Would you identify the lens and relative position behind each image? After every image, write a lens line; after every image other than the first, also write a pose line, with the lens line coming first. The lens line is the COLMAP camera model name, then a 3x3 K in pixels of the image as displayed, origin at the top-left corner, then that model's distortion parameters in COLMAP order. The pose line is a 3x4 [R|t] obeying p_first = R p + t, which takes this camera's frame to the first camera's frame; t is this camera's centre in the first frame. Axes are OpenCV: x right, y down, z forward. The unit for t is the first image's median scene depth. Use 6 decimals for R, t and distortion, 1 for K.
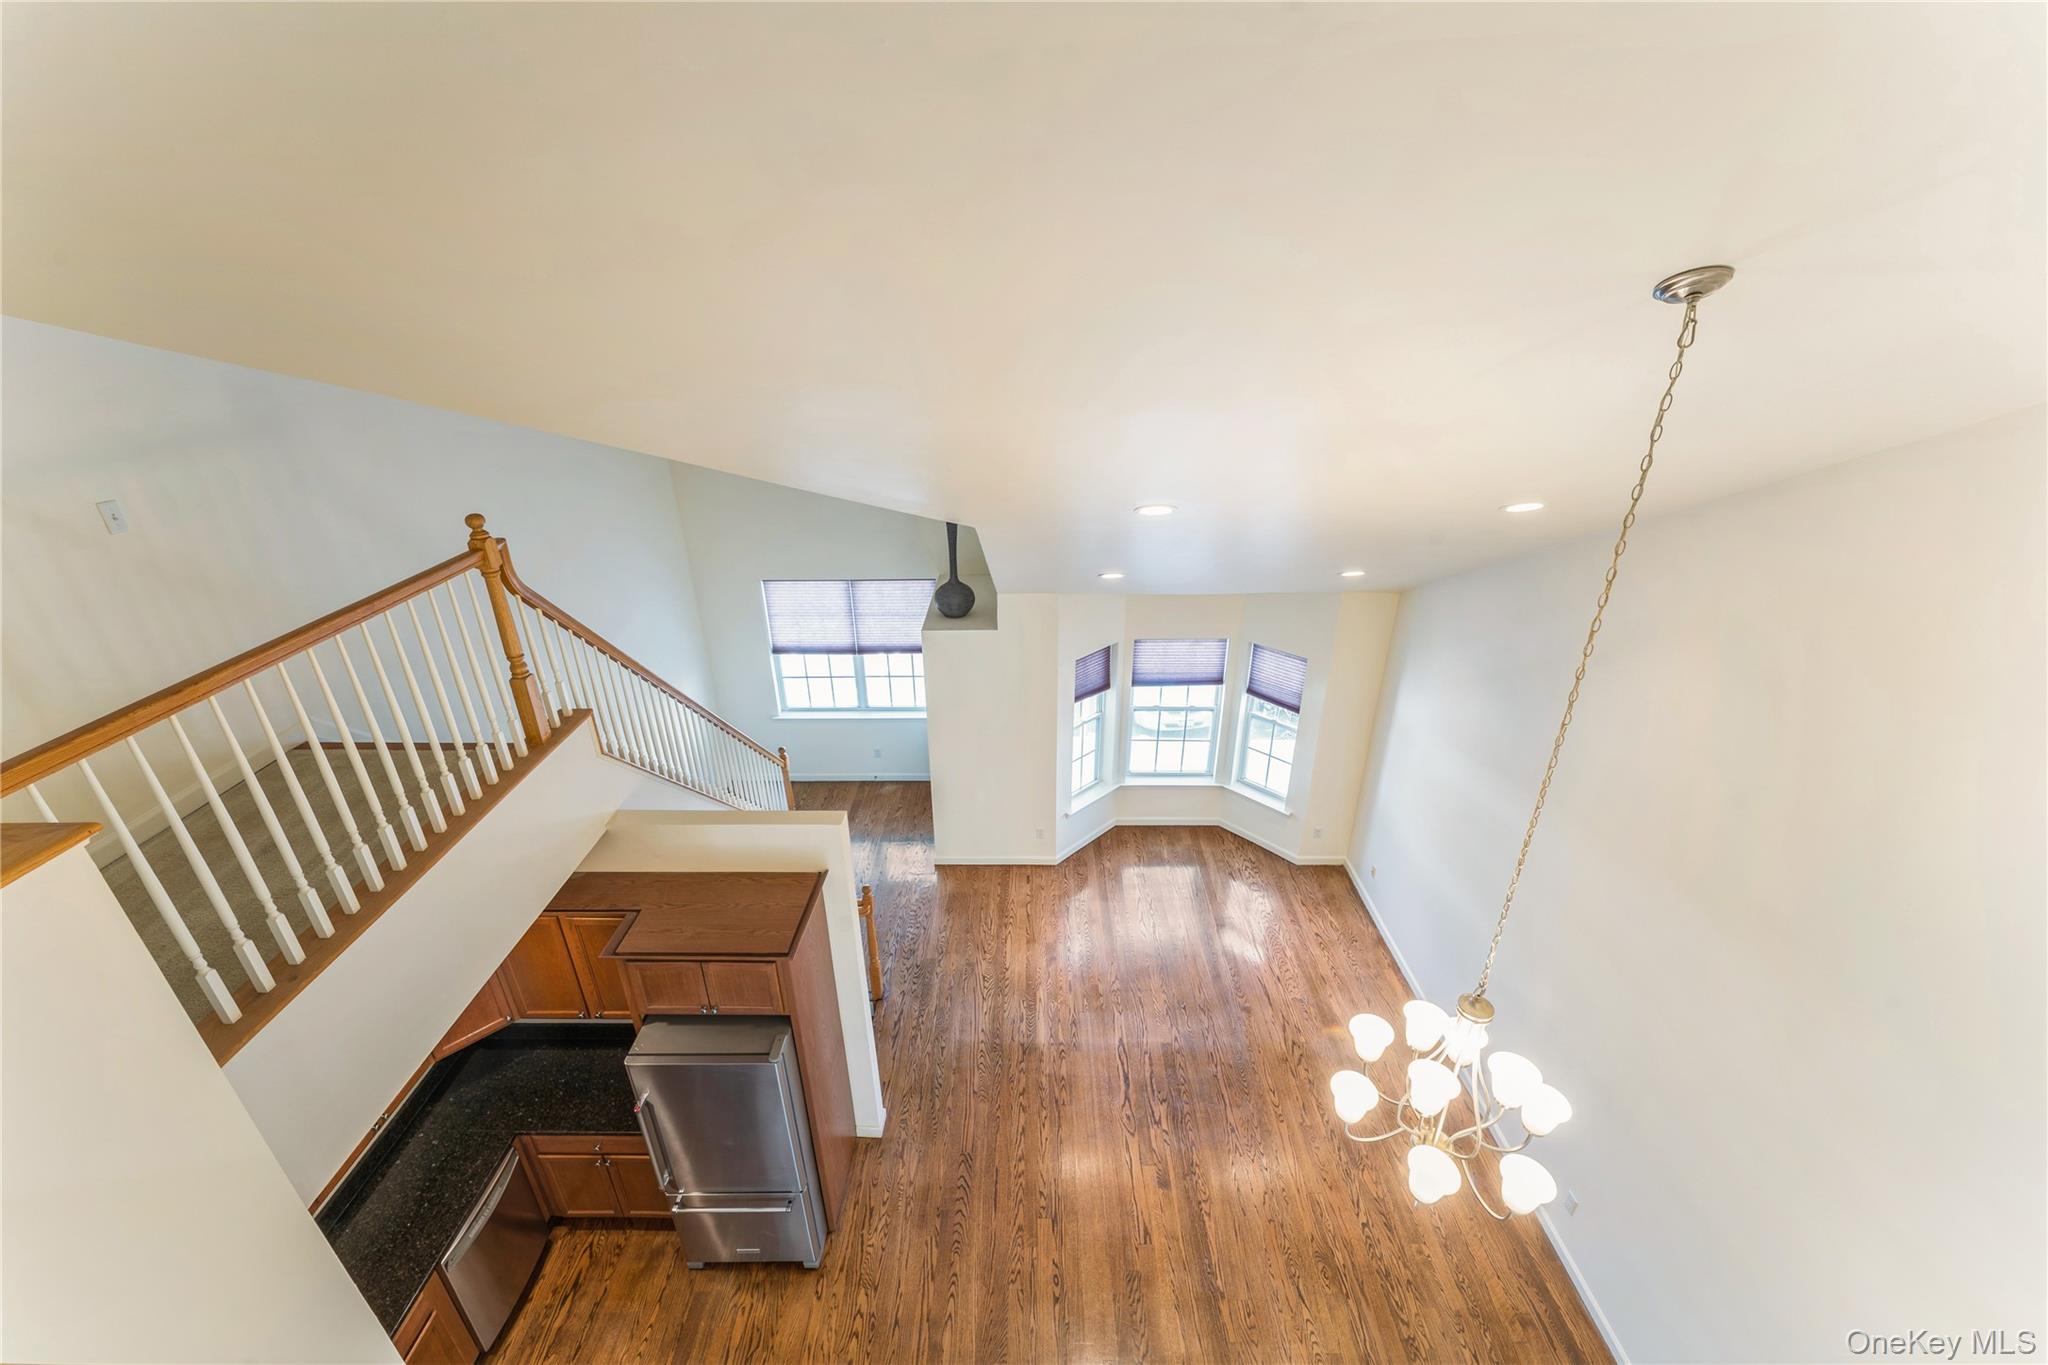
lens RADIAL K [[828.6, 0, 1018.4], [0, 828.6, 688.5], [0, 0, 1]] dist [0.005495, 0.000124]
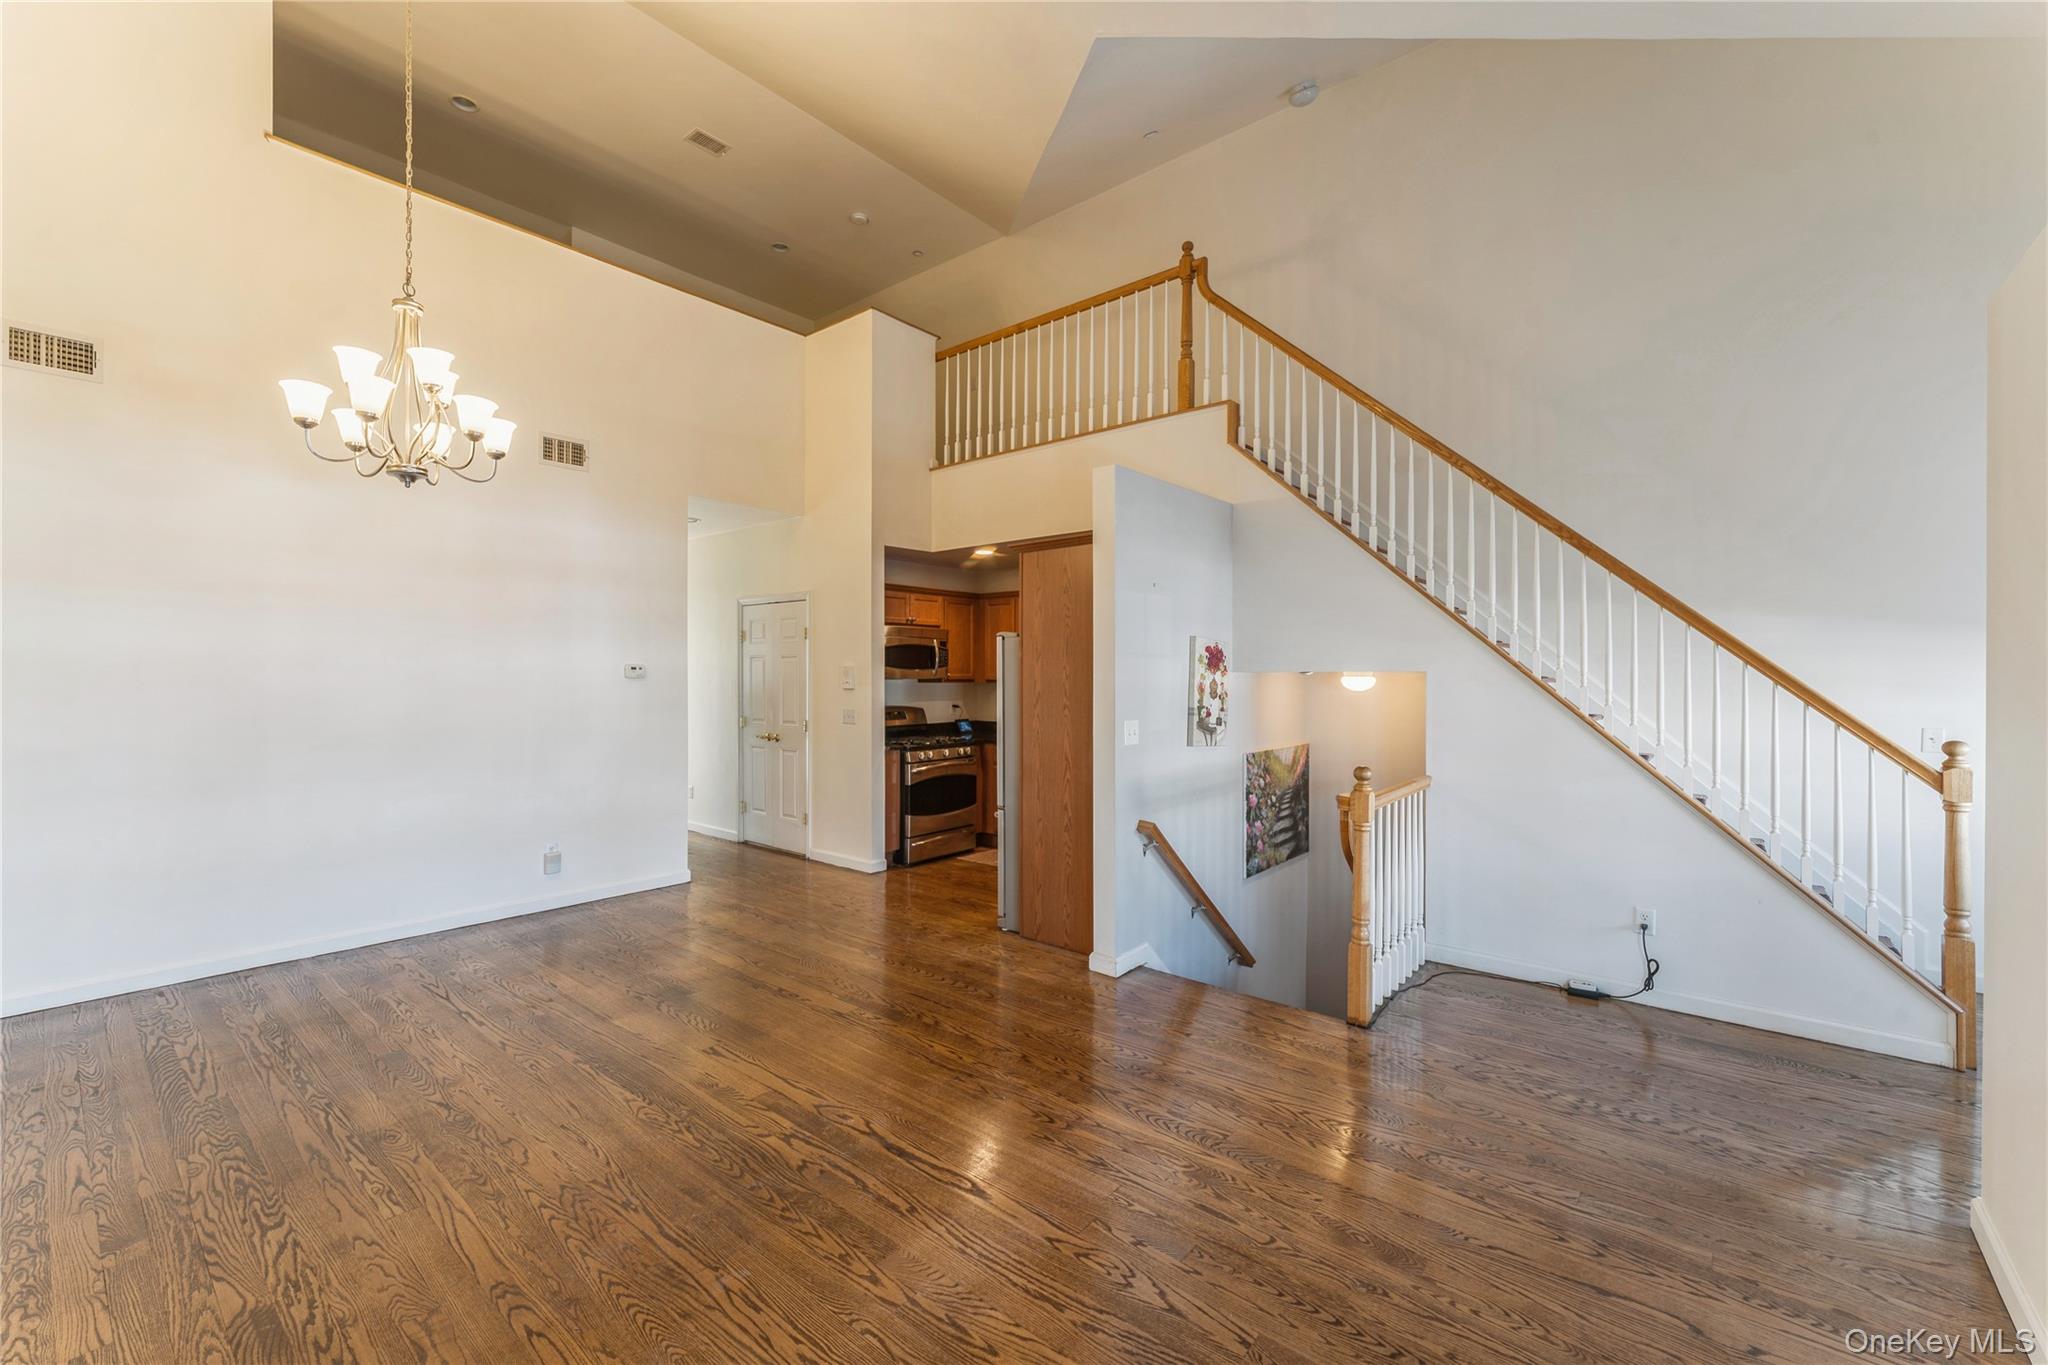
lens RADIAL K [[828.6, 0, 1014.2], [0, 828.6, 673.2], [0, 0, 1]] dist [0.005495, 0.000124]
pose [[-0.632099, 0.016924, -0.774703, 0.424786], [-0.320383, 0.904598, 0.281170, 0.102425], [0.705554, 0.425929, -0.566373, 1.179240]]
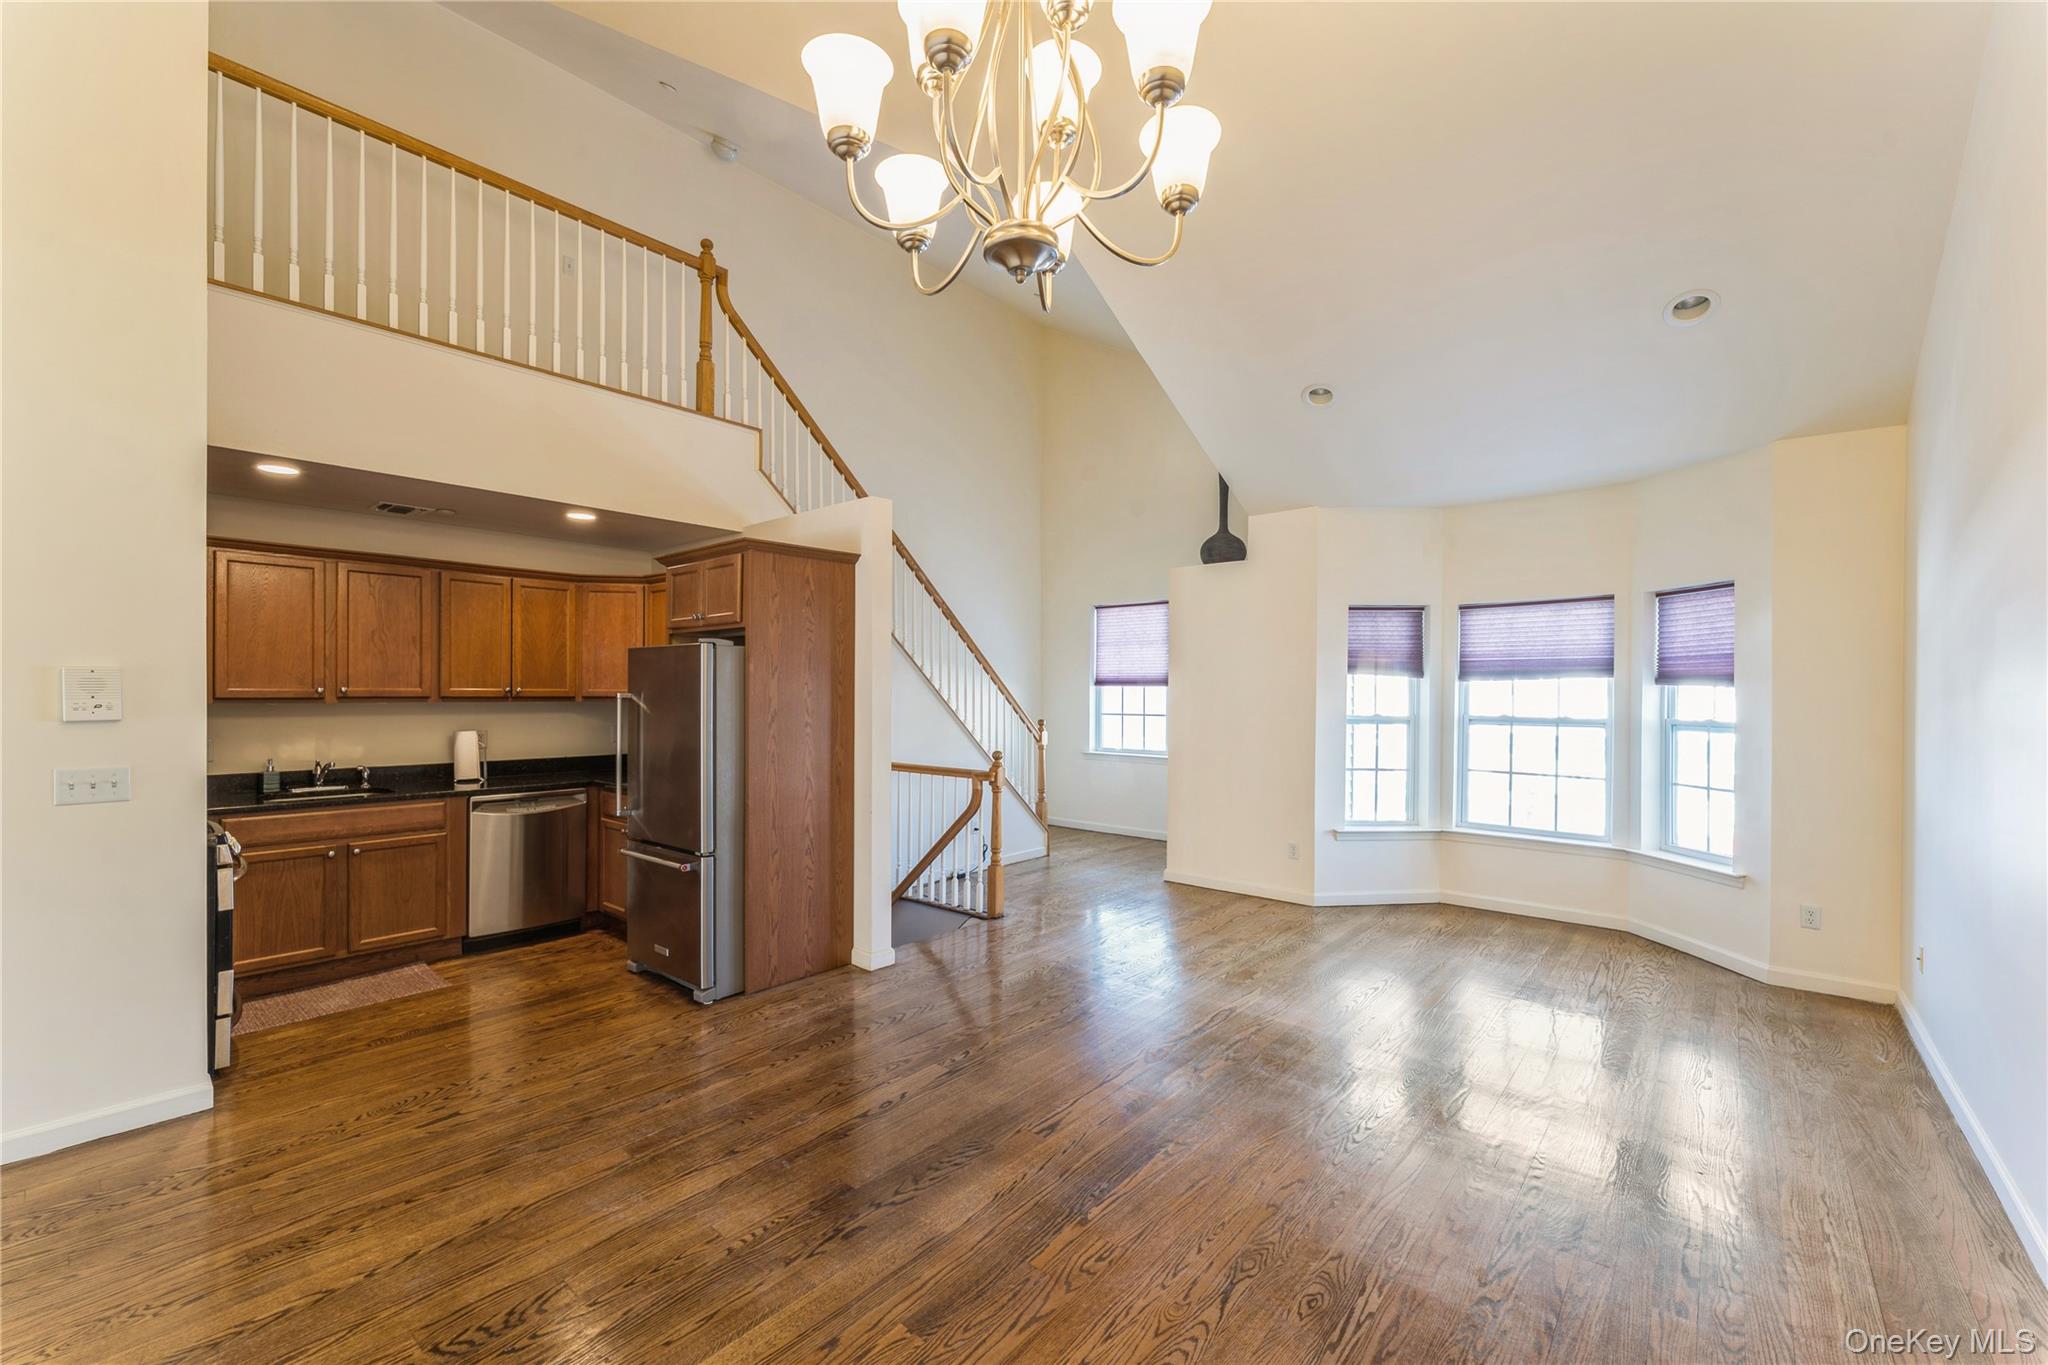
lens RADIAL K [[828.6, 0, 1015.9], [0, 828.6, 694.8], [0, 0, 1]] dist [0.005495, 0.000124]
pose [[0.769456, 0.022545, -0.638301, 0.411125], [-0.288824, 0.903640, -0.316253, 0.479565], [0.569665, 0.427699, 0.701823, 0.384730]]
